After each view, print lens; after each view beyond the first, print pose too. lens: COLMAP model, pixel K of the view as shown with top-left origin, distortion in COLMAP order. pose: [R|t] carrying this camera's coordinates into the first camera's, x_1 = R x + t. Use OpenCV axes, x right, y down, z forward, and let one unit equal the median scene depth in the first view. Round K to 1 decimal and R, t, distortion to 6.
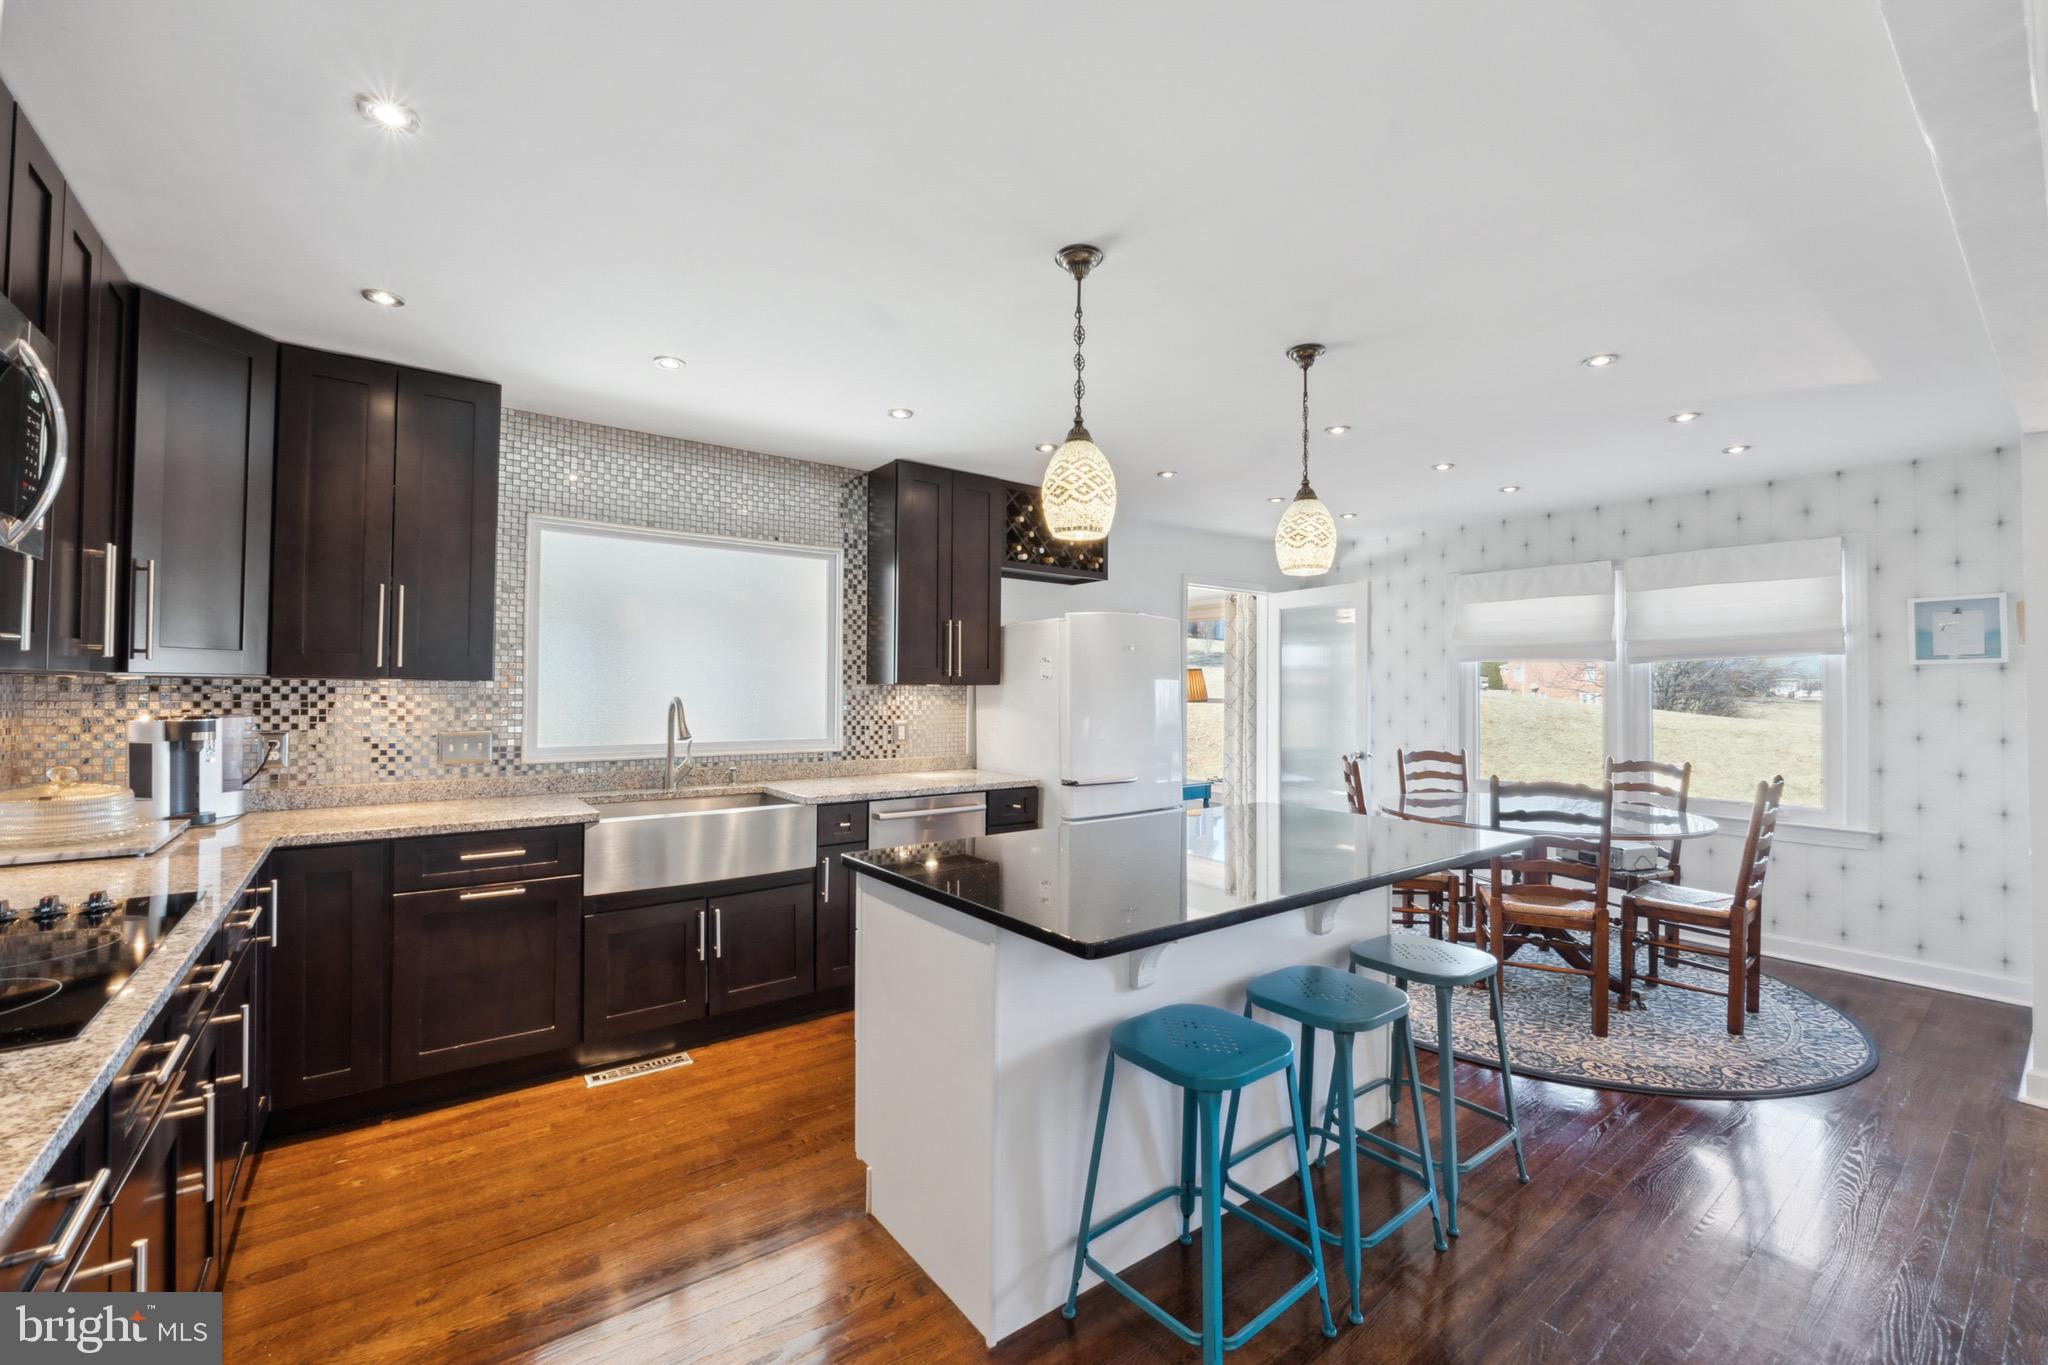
lens RADIAL K [[851.5, 0, 1029.3], [0, 851.5, 674.8], [0, 0, 1]] dist [-0.006308, -0.000110]
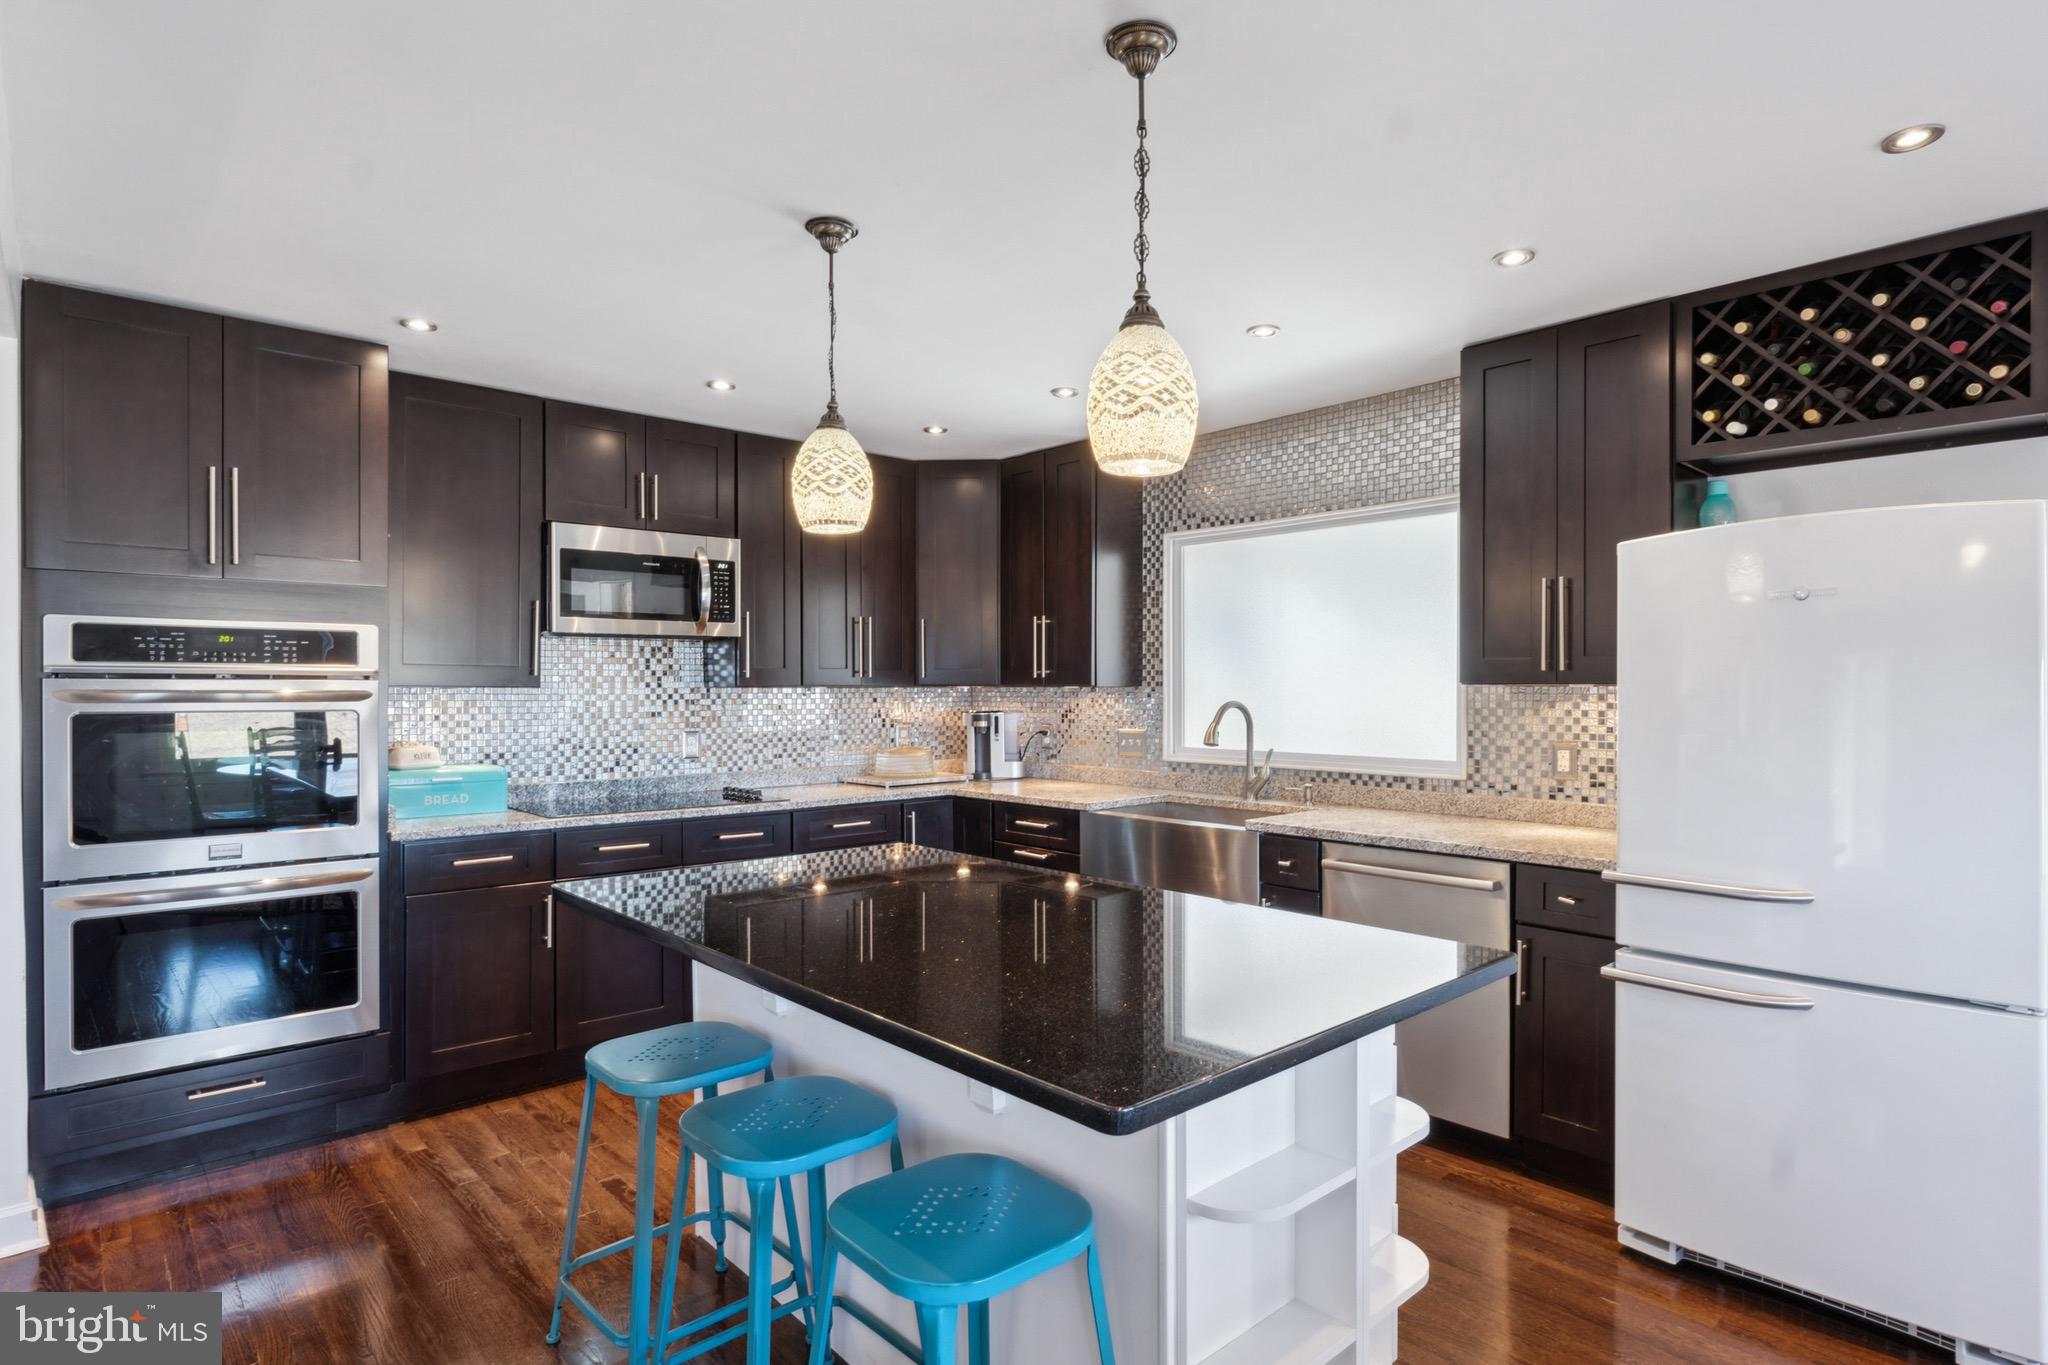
lens RADIAL K [[1098.8, 0, 1019.6], [0, 1098.8, 689.1], [0, 0, 1]] dist [0.013780, 0.000508]
pose [[0.074210, -0.004833, -0.997231, 0.930454], [0.019958, 0.999795, -0.003360, 0.014070], [0.997043, -0.019654, 0.074291, 0.797007]]
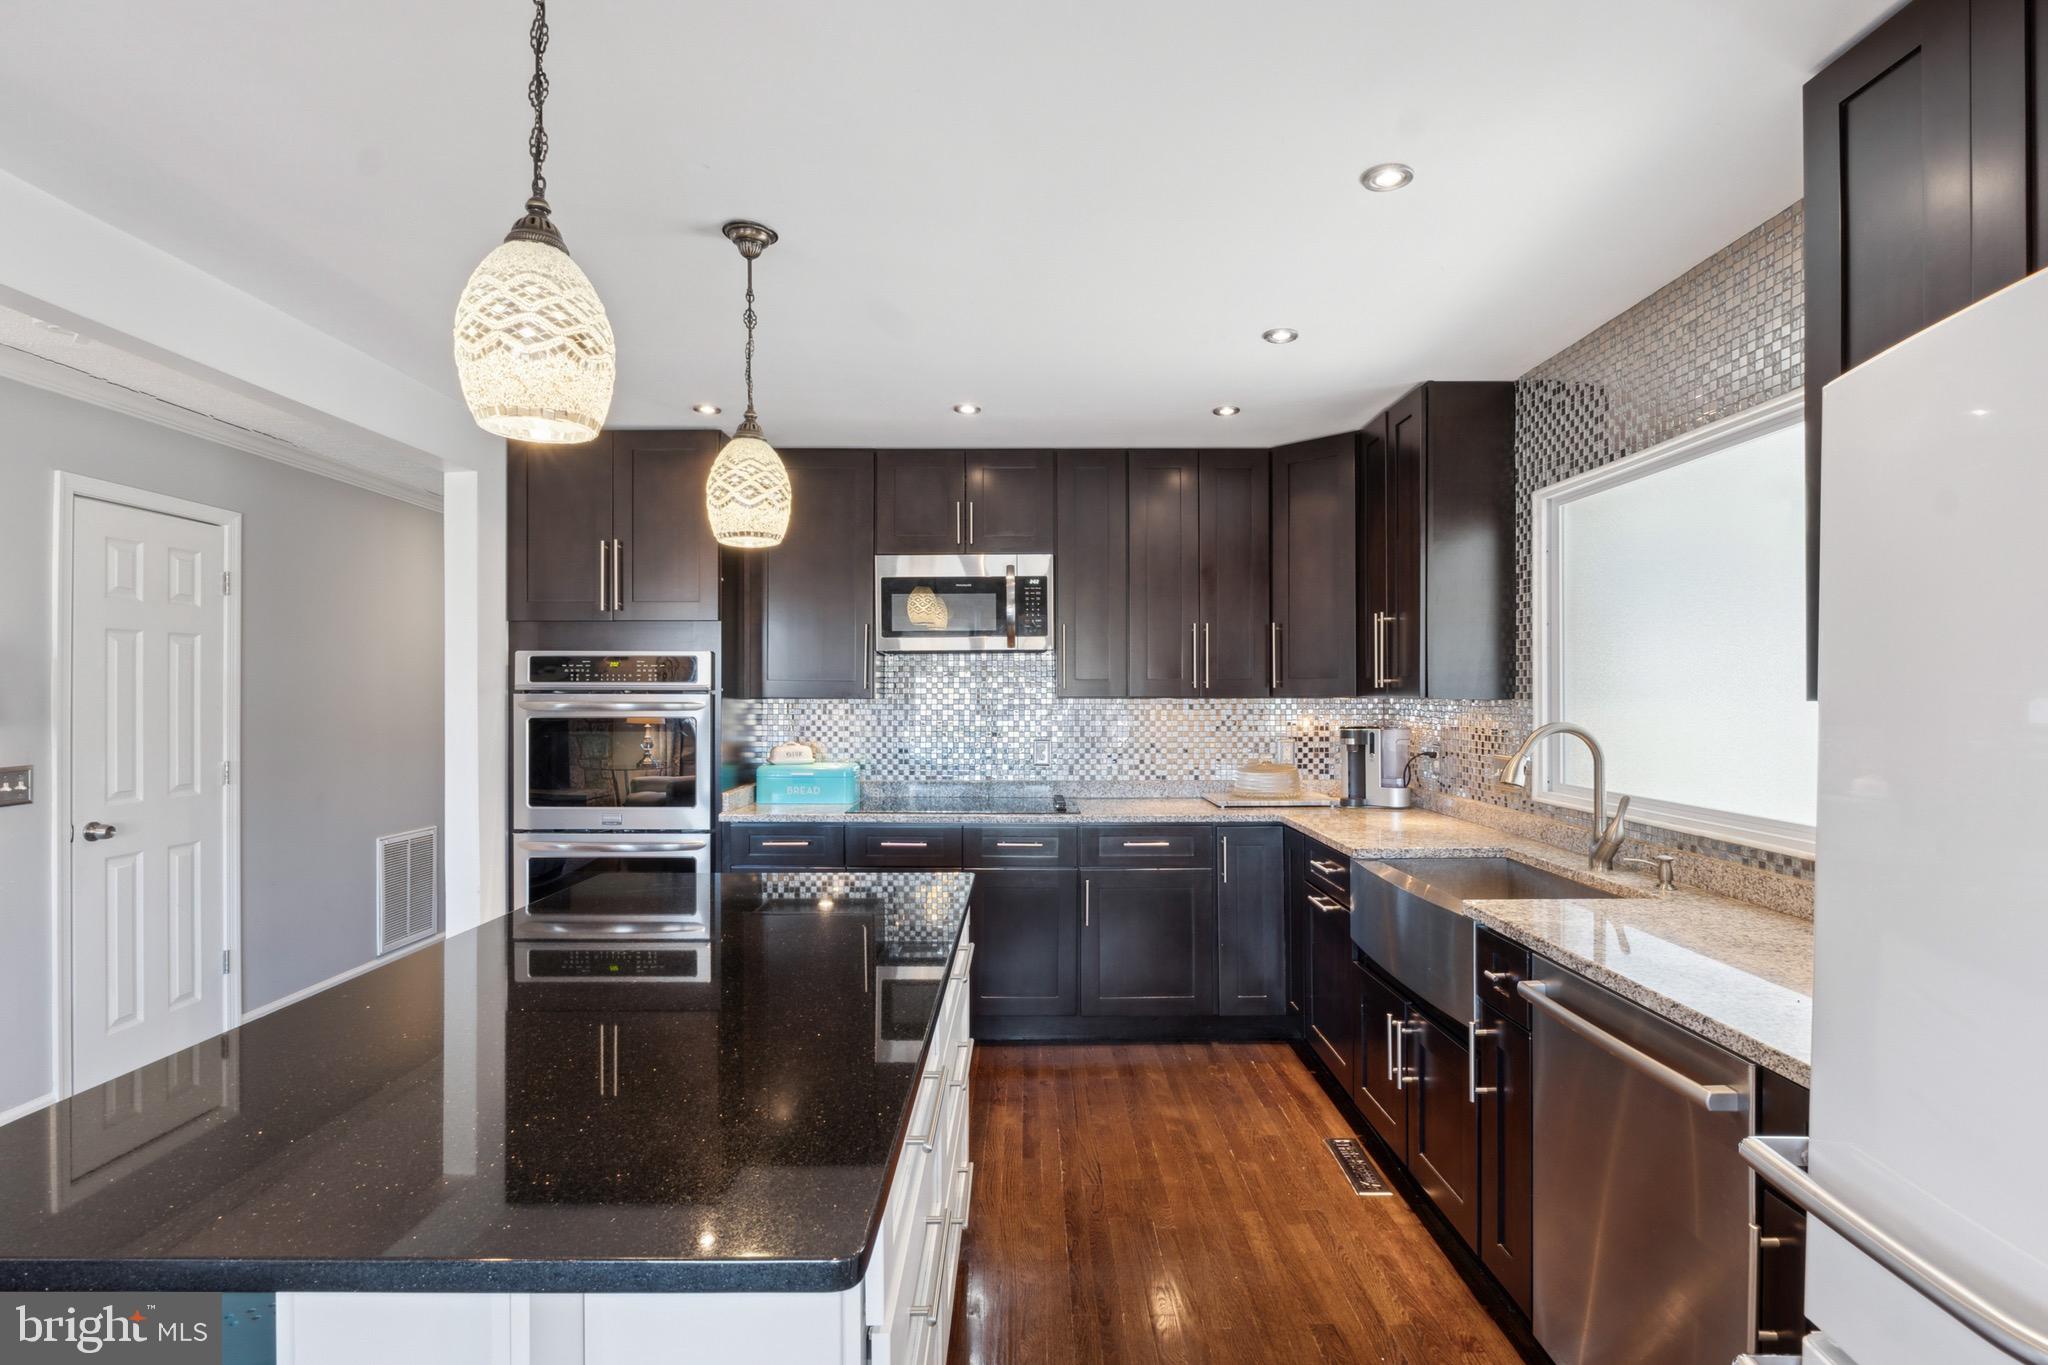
lens RADIAL K [[995.4, 0, 1024.0], [0, 995.4, 682.5], [0, 0, 1]] dist [0.013094, -0.000179]
pose [[-0.611307, -0.013040, -0.791286, 0.524027], [0.012350, 0.999585, -0.026013, 0.012058], [0.791297, -0.025675, -0.610892, 1.352902]]
